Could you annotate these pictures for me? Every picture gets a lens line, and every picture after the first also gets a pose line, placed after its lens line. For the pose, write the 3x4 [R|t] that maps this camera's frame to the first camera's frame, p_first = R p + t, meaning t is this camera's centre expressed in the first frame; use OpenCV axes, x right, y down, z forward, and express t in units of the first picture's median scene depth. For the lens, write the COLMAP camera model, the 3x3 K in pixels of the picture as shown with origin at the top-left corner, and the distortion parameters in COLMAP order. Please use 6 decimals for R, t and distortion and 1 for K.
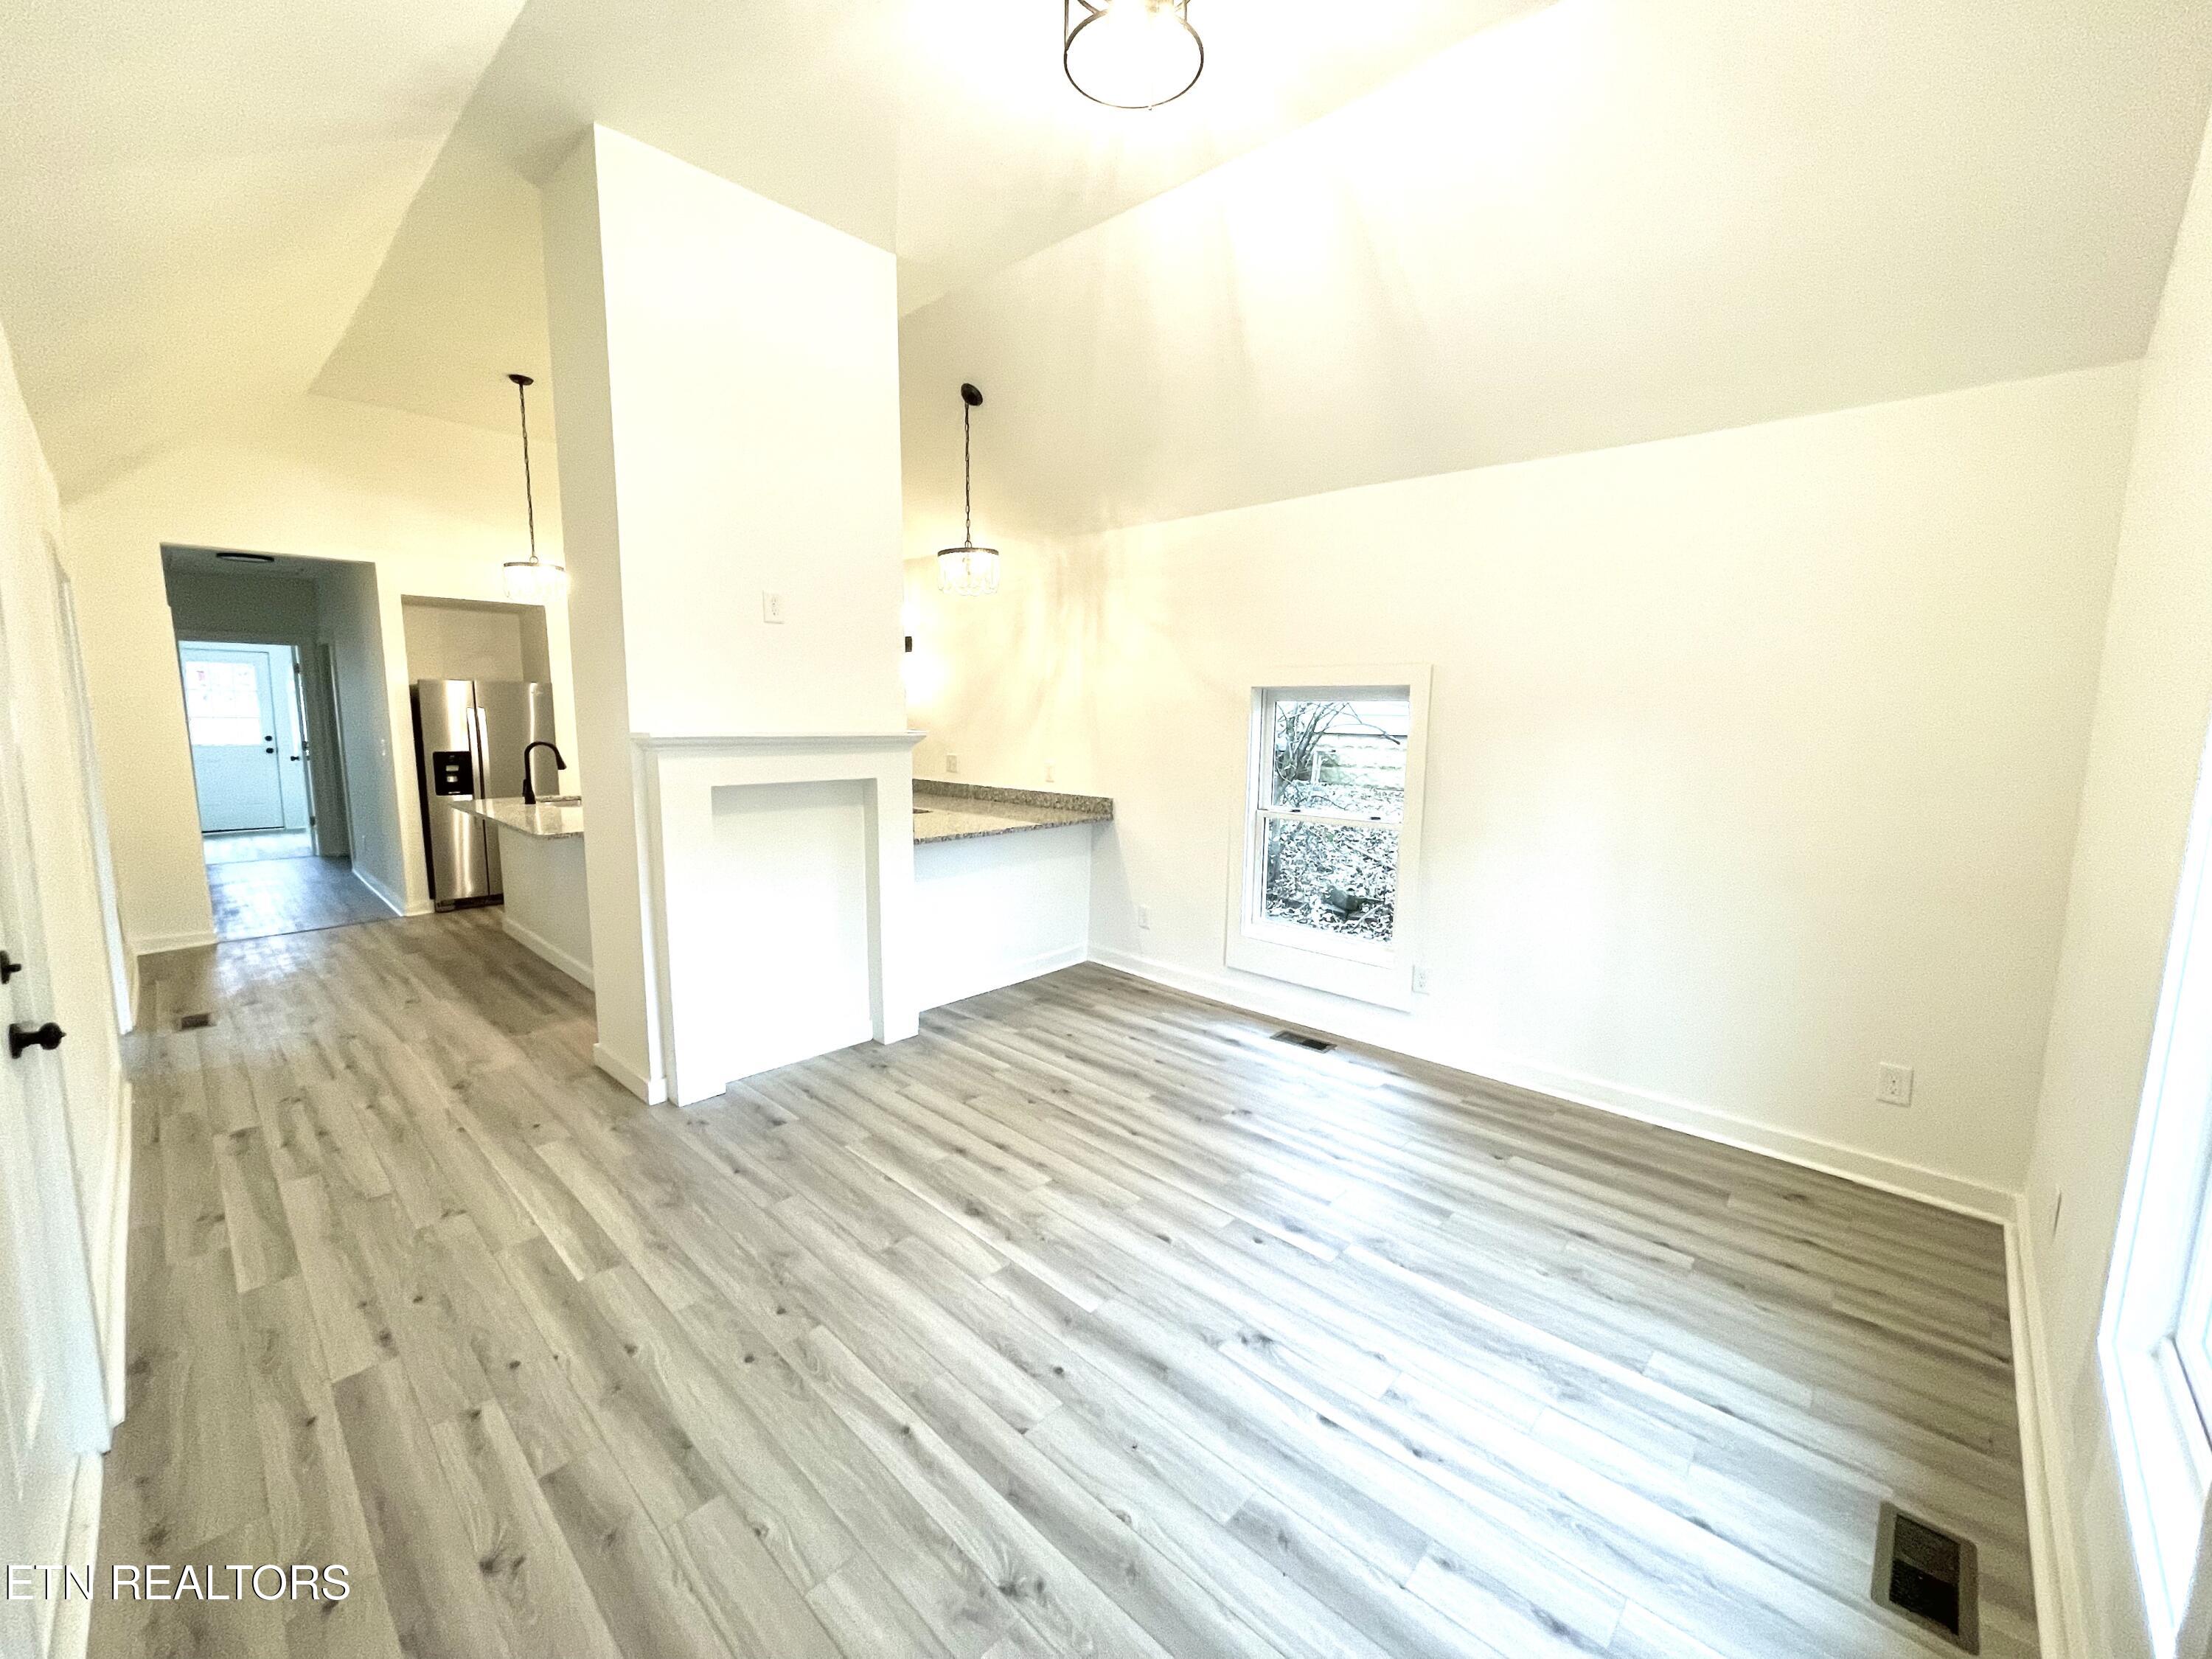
lens RADIAL K [[883.0, 0, 1106.0], [0, 883.0, 829.5], [0, 0, 1]] dist [-0.000153, -0.000193]
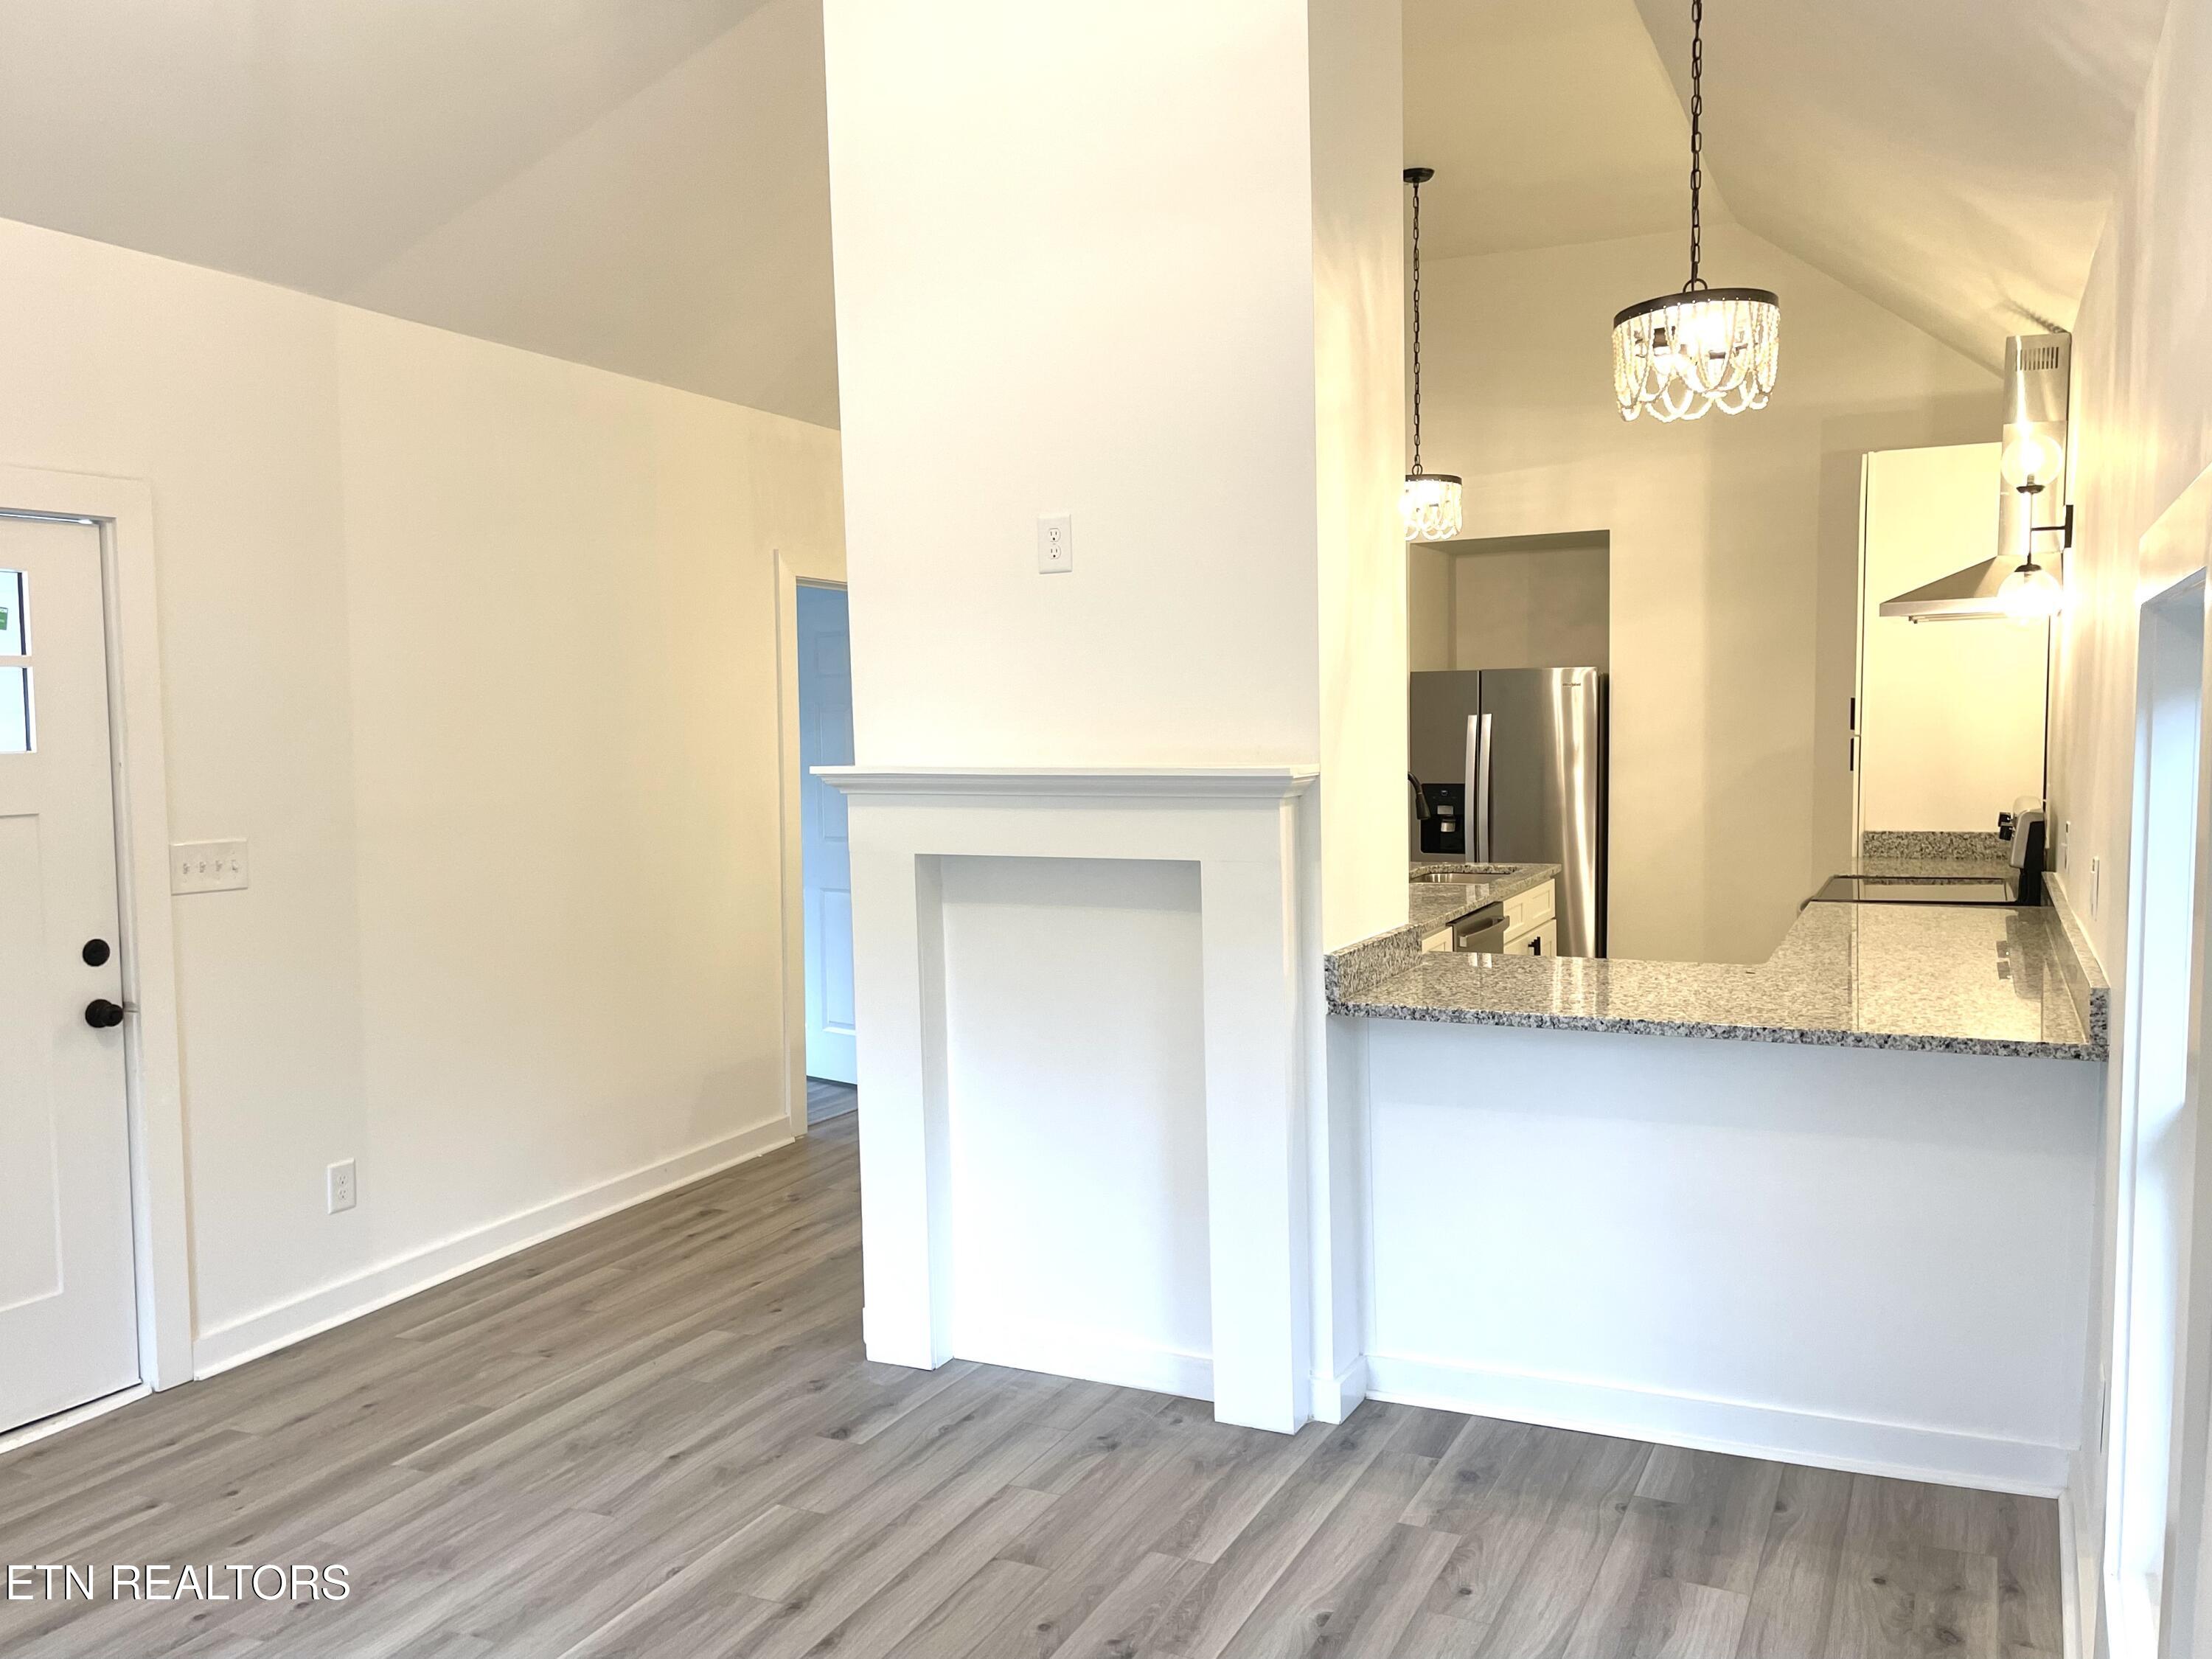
lens RADIAL K [[1790.5, 0, 1106.0], [0, 1790.5, 829.5], [0, 0, 1]] dist [0.133715, -0.190960]
pose [[0.287216, 0.047017, -0.956711, 0.531827], [-0.103472, 0.994473, 0.017809, -0.068605], [0.952261, 0.093878, 0.290493, 0.514722]]
